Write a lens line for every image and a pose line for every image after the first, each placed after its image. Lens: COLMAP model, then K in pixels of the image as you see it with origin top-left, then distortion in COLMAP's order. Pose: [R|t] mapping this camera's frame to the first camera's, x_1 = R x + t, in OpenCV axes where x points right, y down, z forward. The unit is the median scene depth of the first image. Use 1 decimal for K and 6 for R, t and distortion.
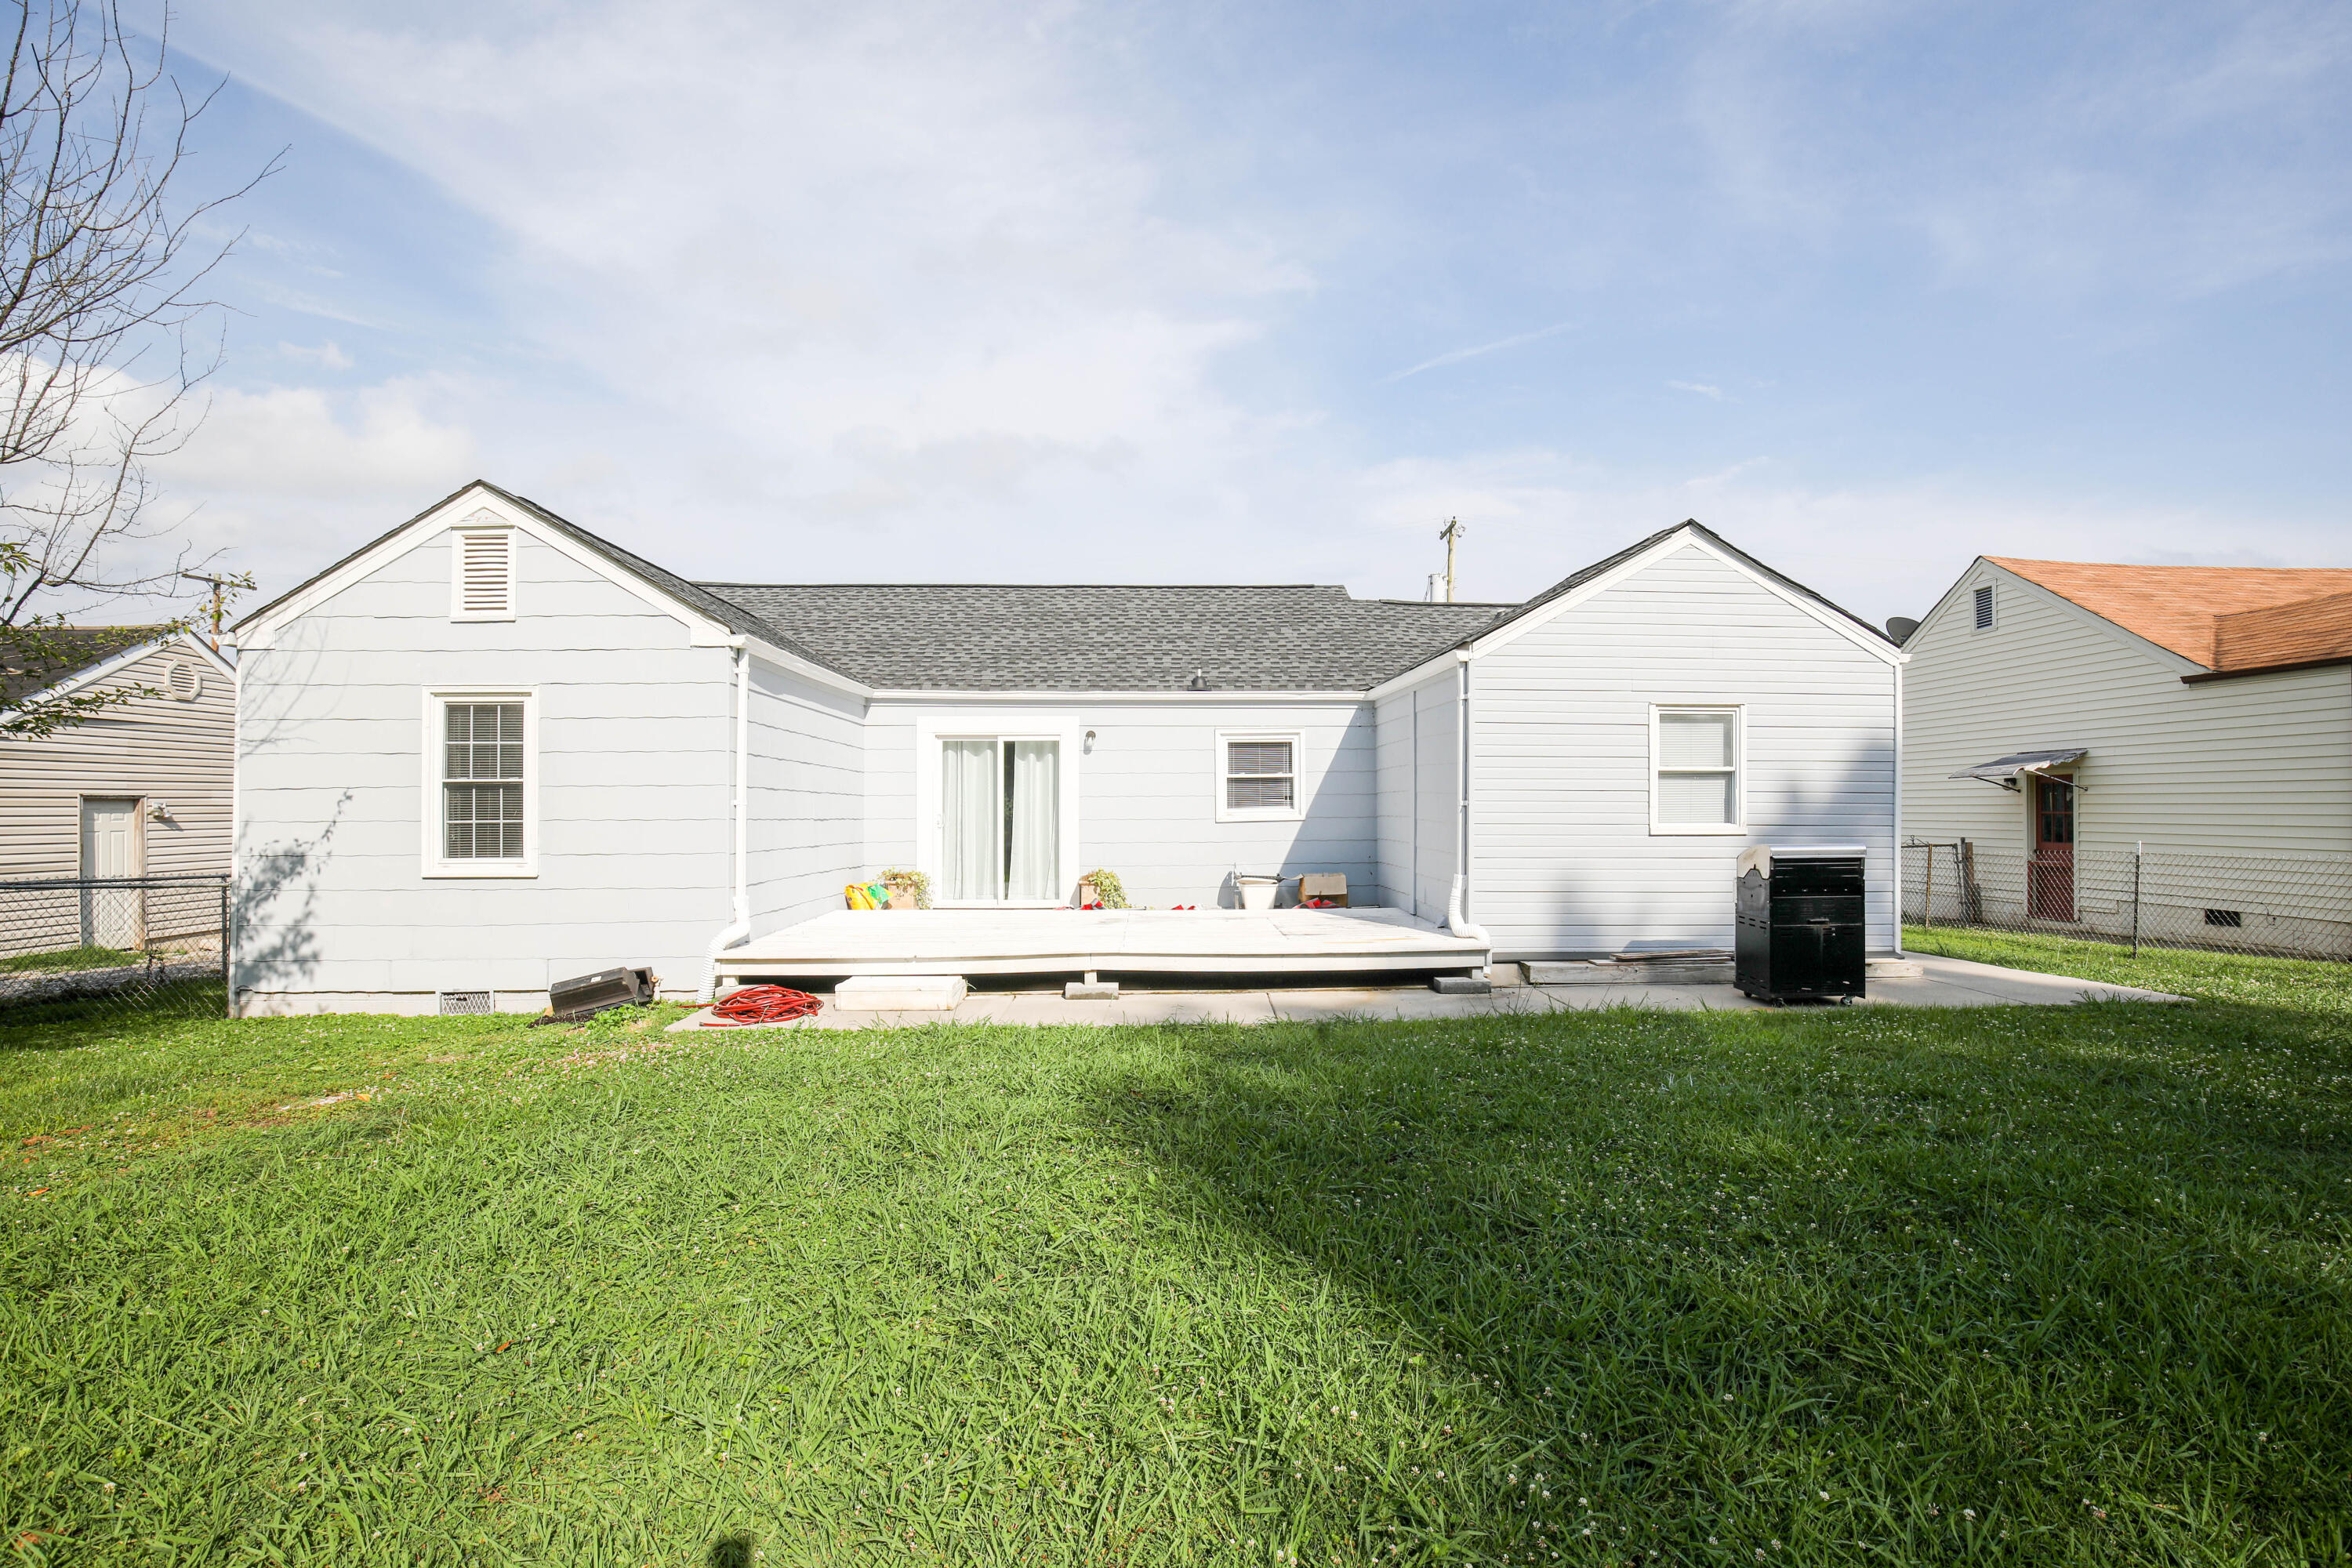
lens RADIAL K [[1106.0, 0, 1194.2], [0, 1106.0, 803.6], [0, 0, 1]] dist [-0.022276, -0.000032]
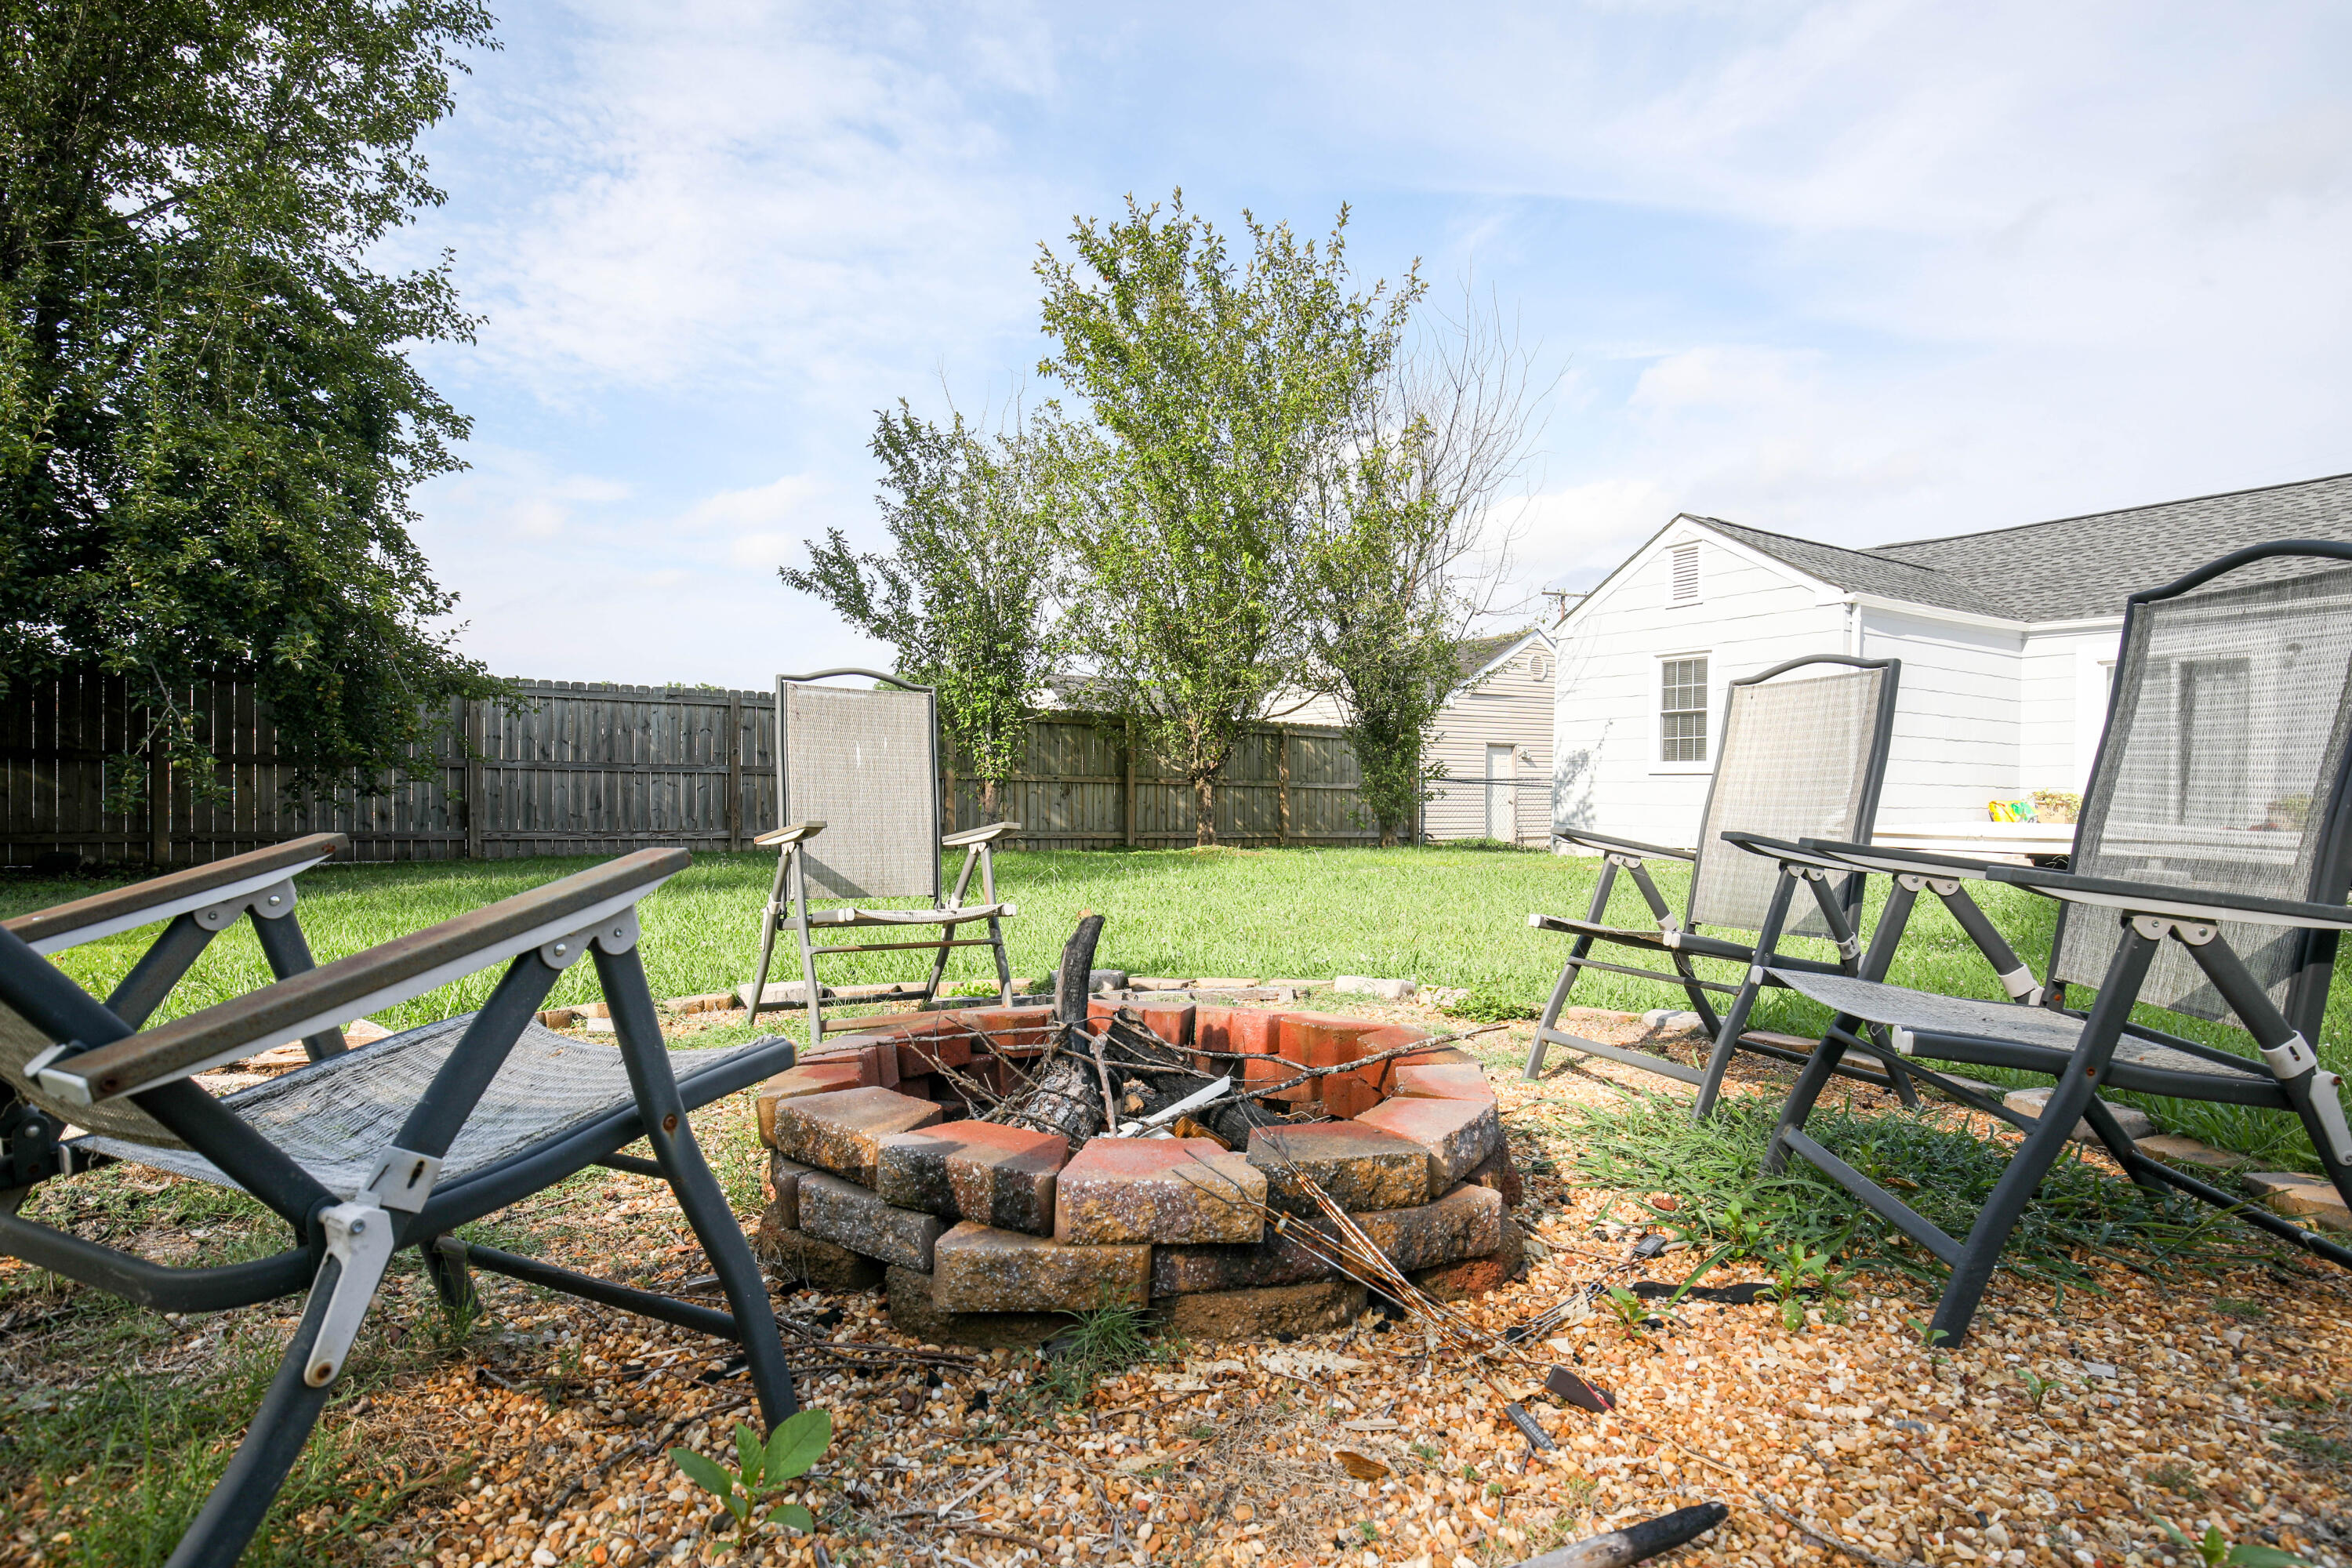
lens RADIAL K [[1268.4, 0, 1167.6], [0, 1268.4, 799.2], [0, 0, 1]] dist [-0.036753, -0.000756]
pose [[0.500609, 0.008179, -0.865635, 0.505028], [-0.003196, 0.999966, 0.007600, 0.090641], [0.865668, -0.001038, 0.500618, -0.493173]]
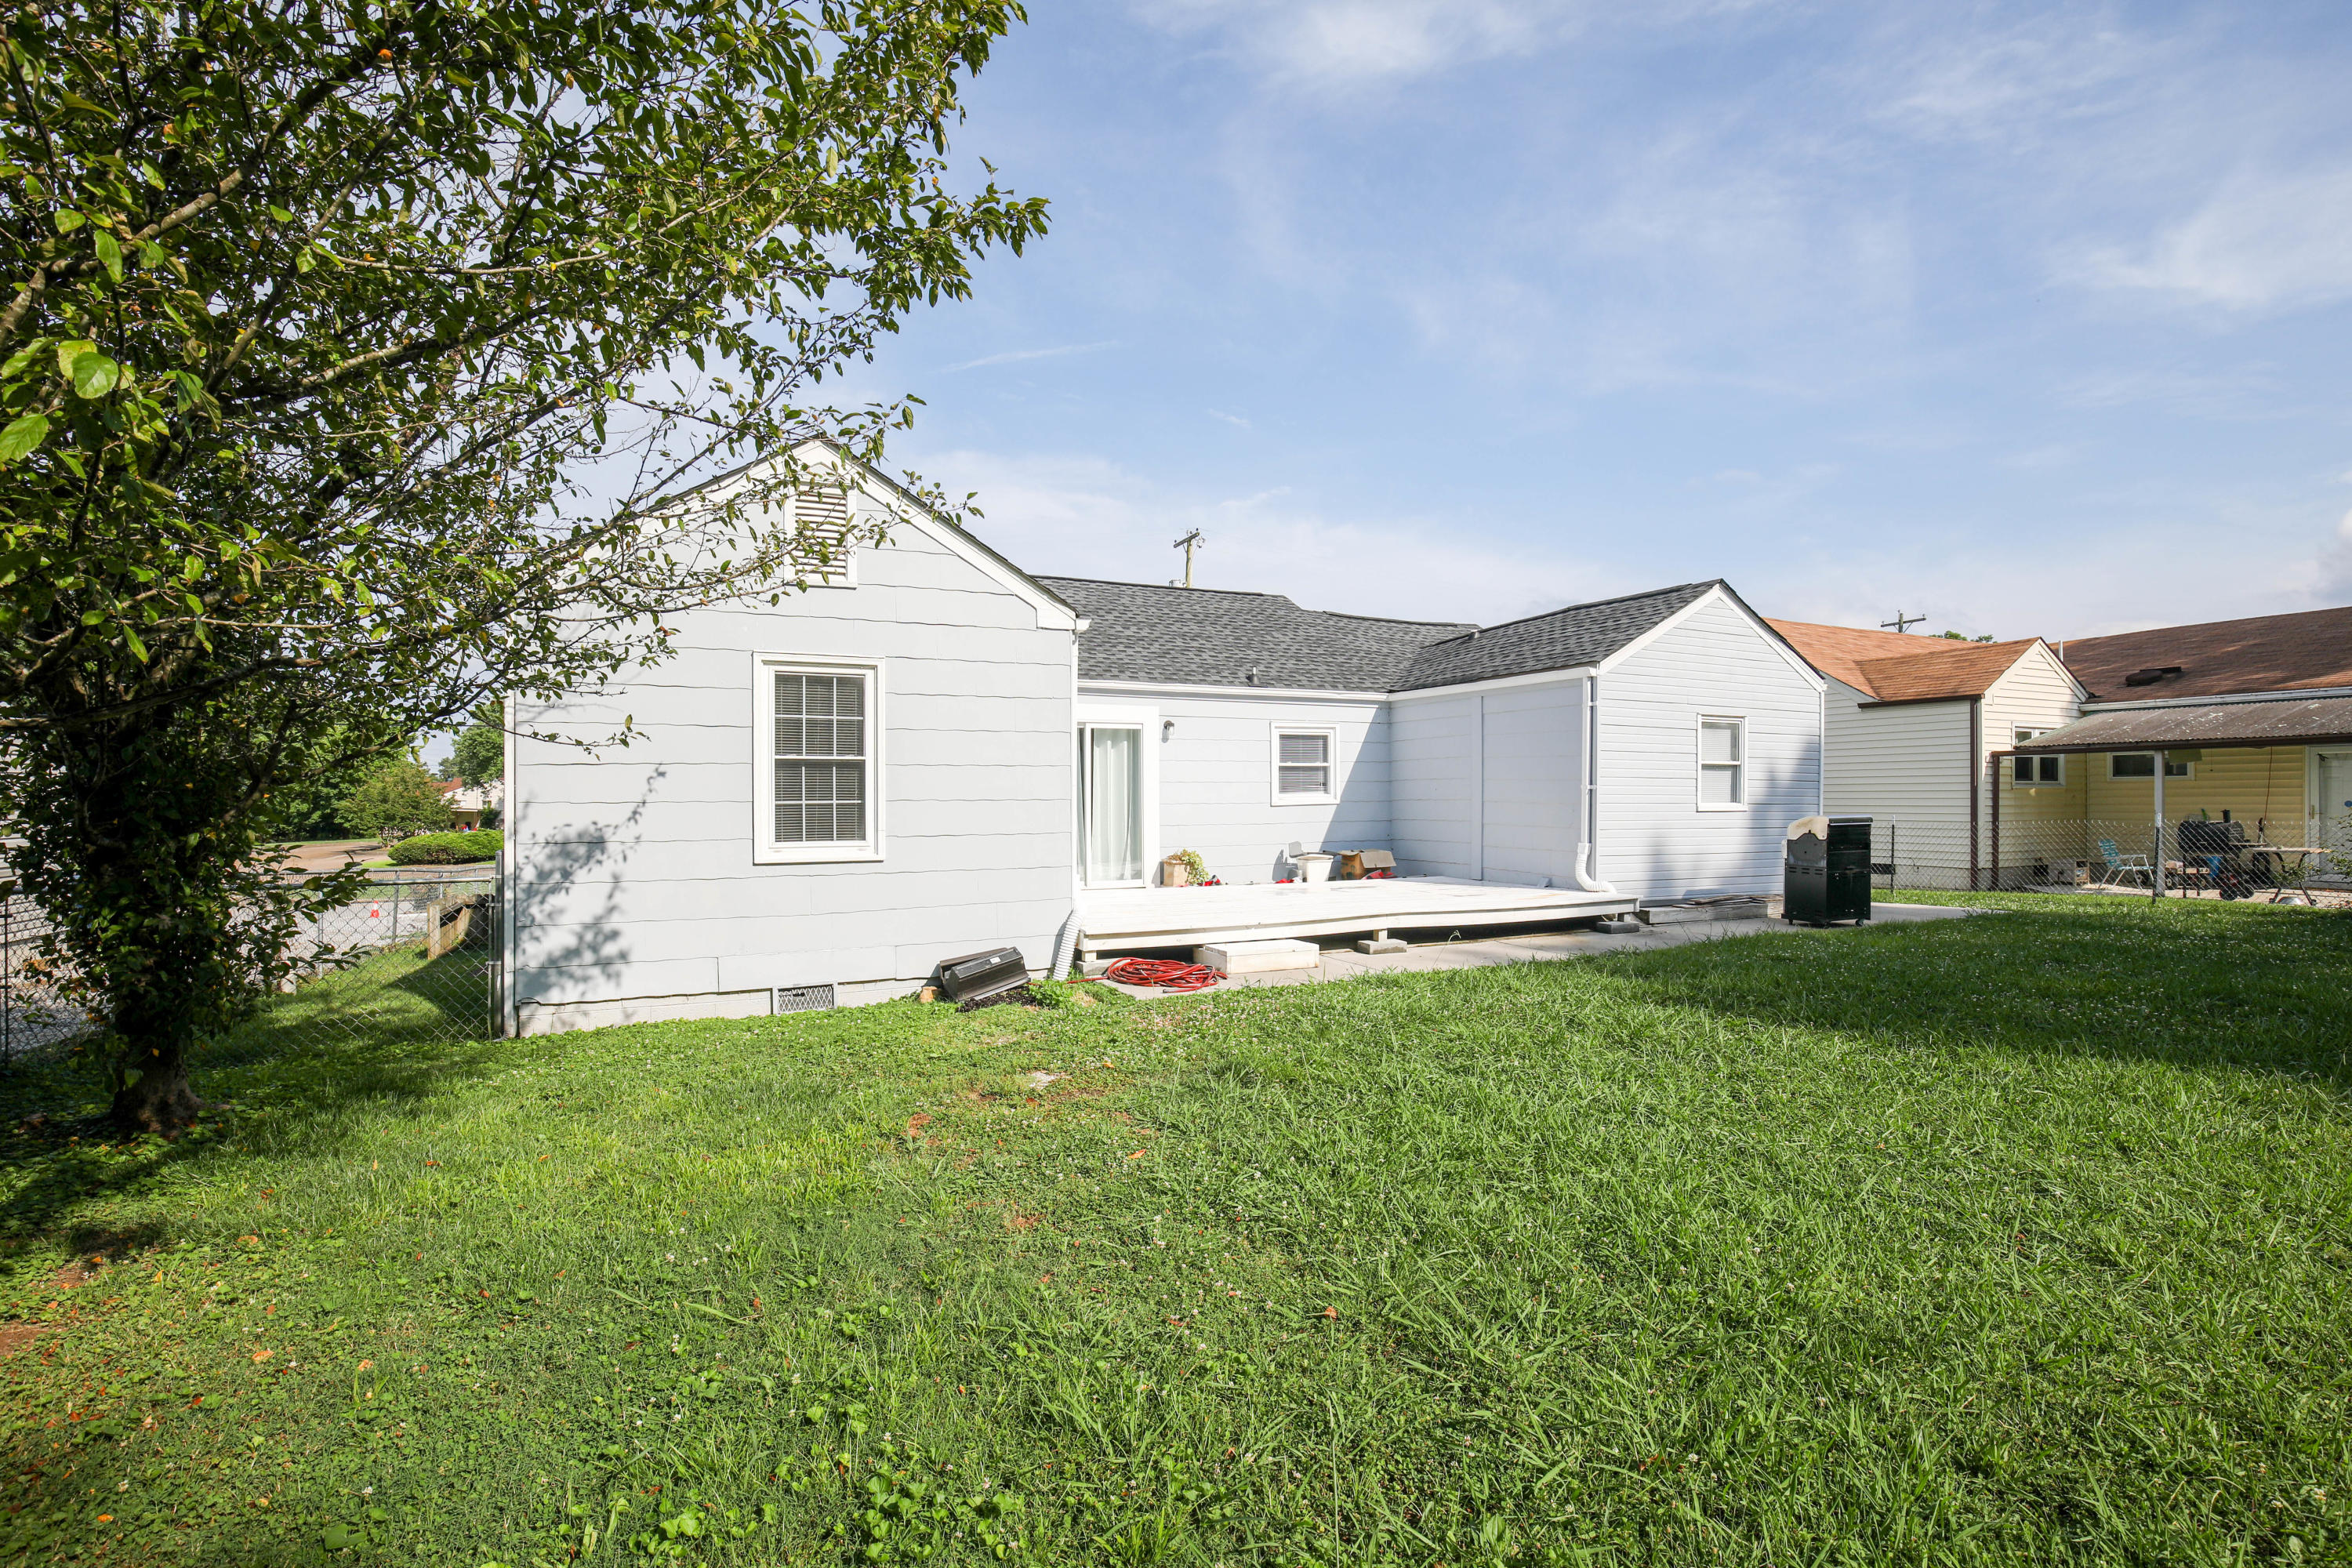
lens RADIAL K [[1106.0, 0, 1194.2], [0, 1106.0, 803.6], [0, 0, 1]] dist [-0.022276, -0.000032]
pose [[0.918440, -0.001865, 0.395557, -0.723438], [-0.000248, 0.999986, 0.005290, 0.012806], [-0.395561, -0.004956, 0.918426, 0.012890]]
